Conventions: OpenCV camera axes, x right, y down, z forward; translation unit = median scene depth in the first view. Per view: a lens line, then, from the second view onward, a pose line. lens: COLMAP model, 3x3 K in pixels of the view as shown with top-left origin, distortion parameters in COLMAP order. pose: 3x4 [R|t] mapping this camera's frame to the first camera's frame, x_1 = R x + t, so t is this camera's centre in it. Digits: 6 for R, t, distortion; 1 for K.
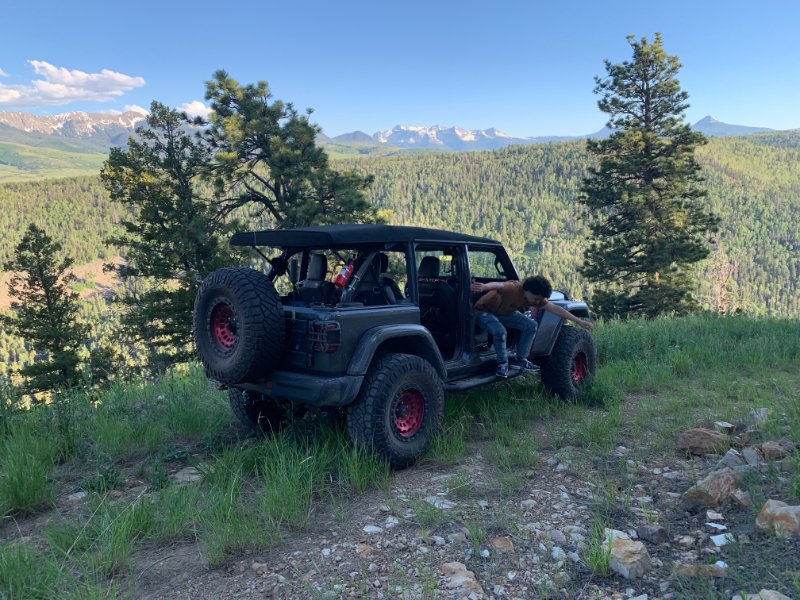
lens RADIAL K [[610.8, 0, 395.6], [0, 610.8, 298.7], [0, 0, 1]] dist [0.035823, -0.038628]
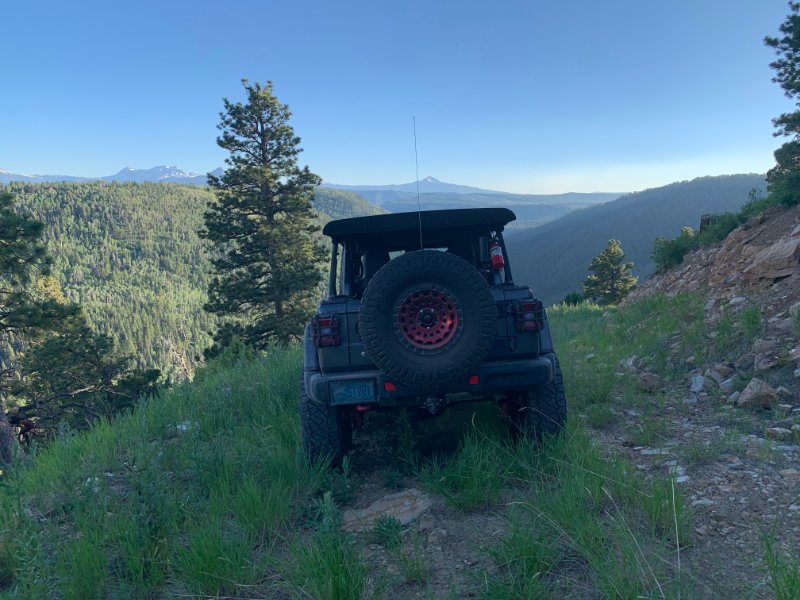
lens RADIAL K [[610.8, 0, 395.6], [0, 610.8, 298.7], [0, 0, 1]] dist [0.035823, -0.038628]
pose [[0.739236, -0.068339, 0.669971, -0.141825], [0.115828, 0.992915, -0.026523, 0.004644], [-0.663411, 0.097208, 0.741914, 0.072423]]
